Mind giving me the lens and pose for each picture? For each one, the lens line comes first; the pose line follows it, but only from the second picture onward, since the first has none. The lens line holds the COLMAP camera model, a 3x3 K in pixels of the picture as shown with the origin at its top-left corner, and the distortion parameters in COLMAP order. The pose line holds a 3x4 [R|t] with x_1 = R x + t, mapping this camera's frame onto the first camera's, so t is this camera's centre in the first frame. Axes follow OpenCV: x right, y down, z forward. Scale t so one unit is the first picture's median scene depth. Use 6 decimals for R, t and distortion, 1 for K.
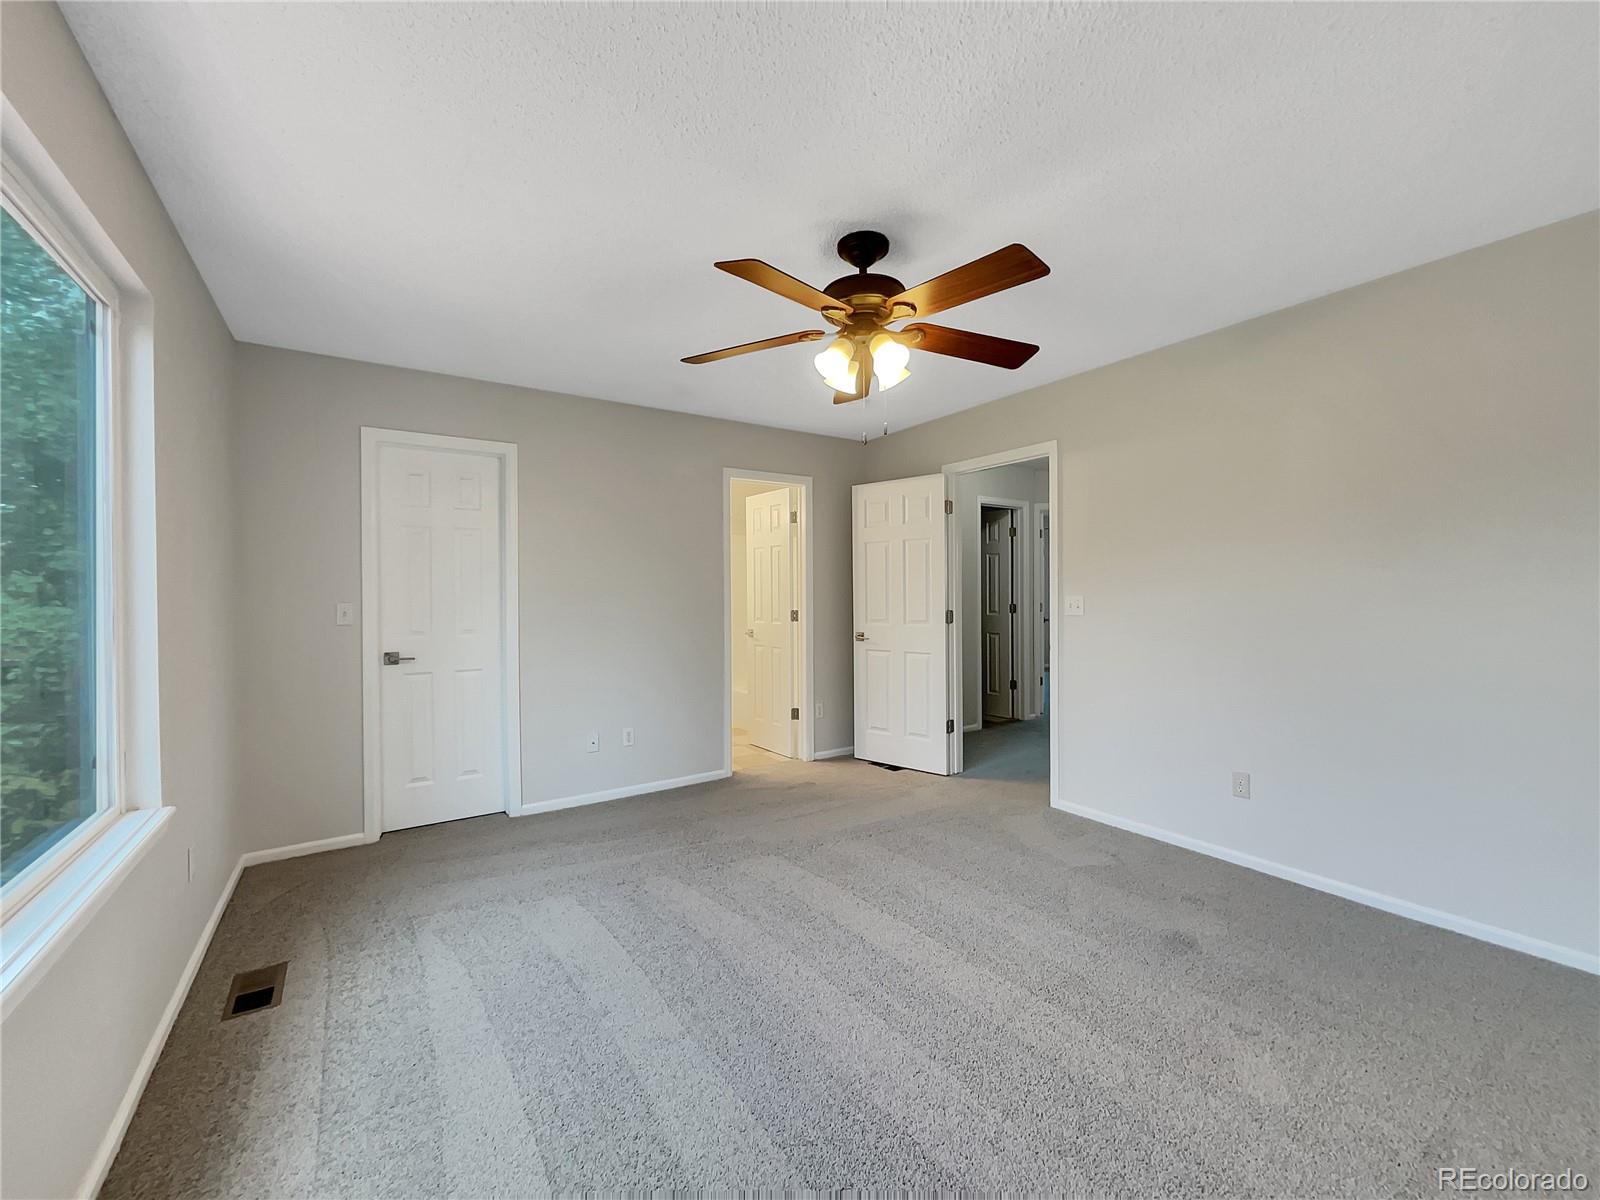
lens RADIAL K [[647.7, 0, 803.8], [0, 647.7, 595.6], [0, 0, 1]] dist [0.006978, 0.001271]
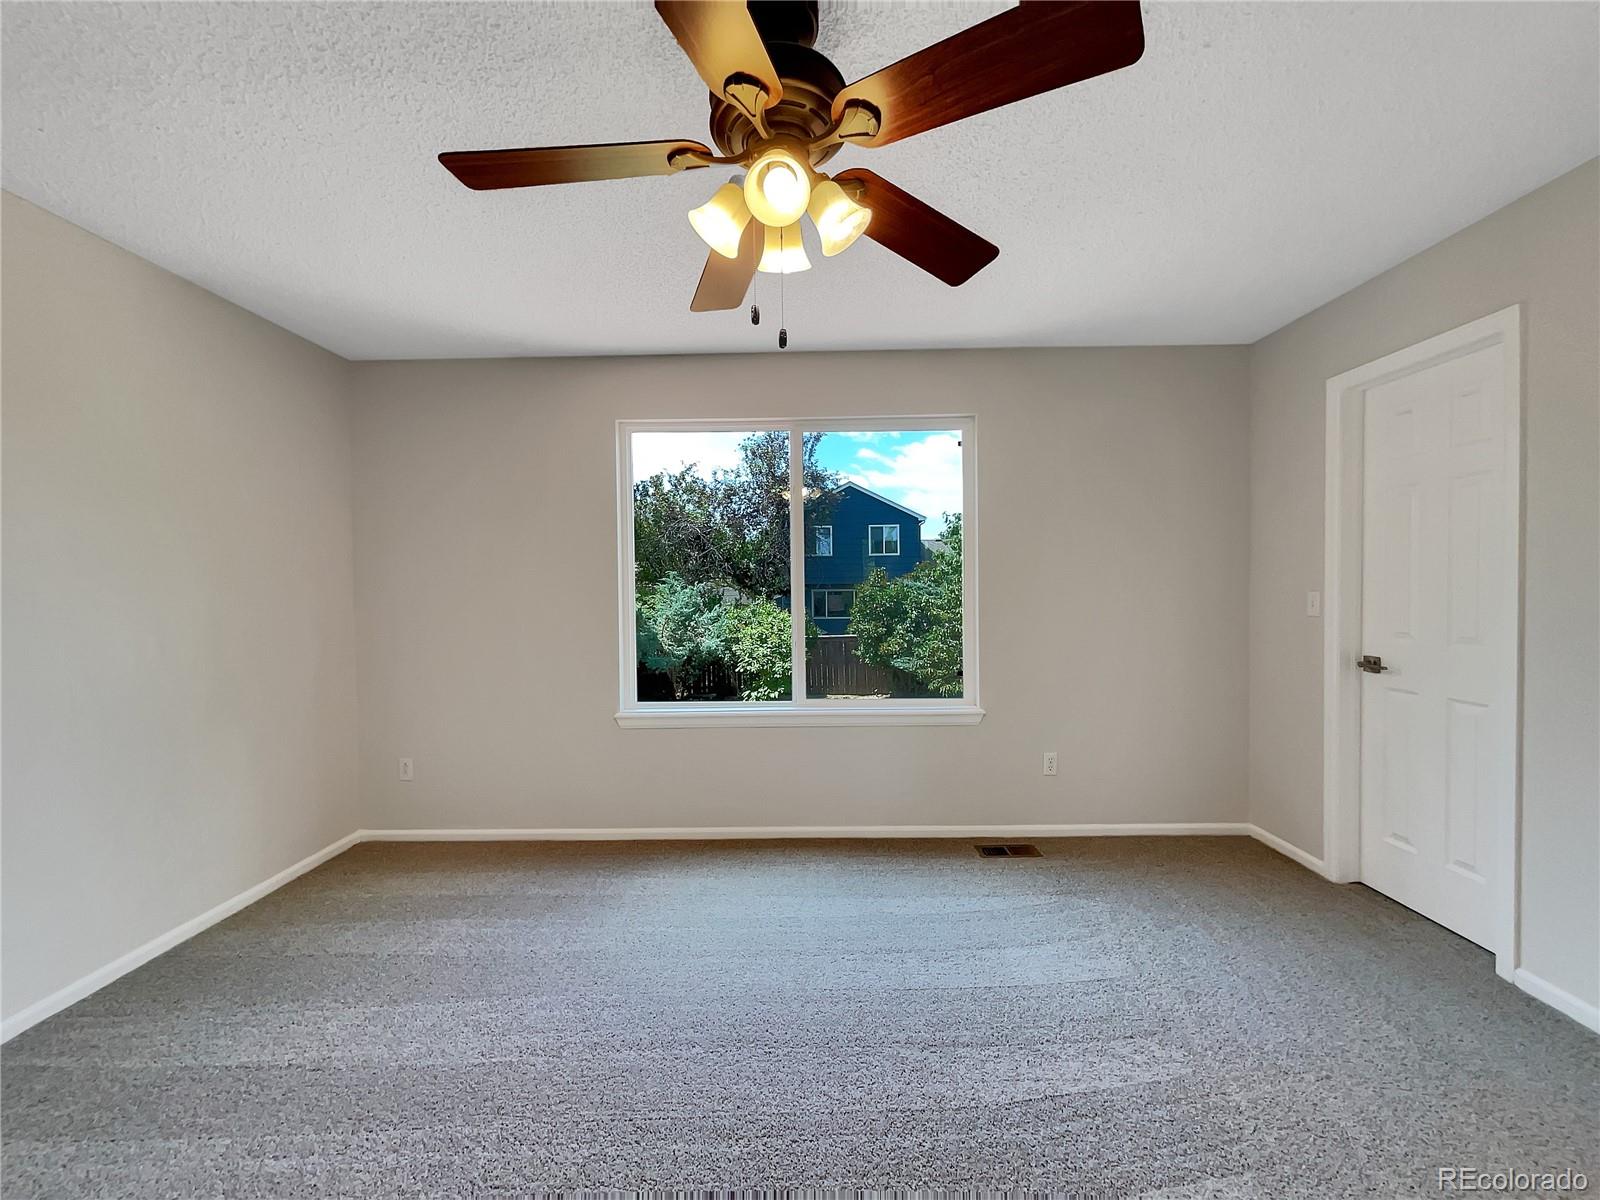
lens RADIAL K [[647.7, 0, 801.6], [0, 647.7, 596.9], [0, 0, 1]] dist [0.006978, 0.001271]
pose [[-0.564737, 0.023215, -0.824944, 0.402768], [0.010414, 0.999725, 0.021005, -0.007183], [0.825205, 0.003271, -0.564823, 0.920647]]
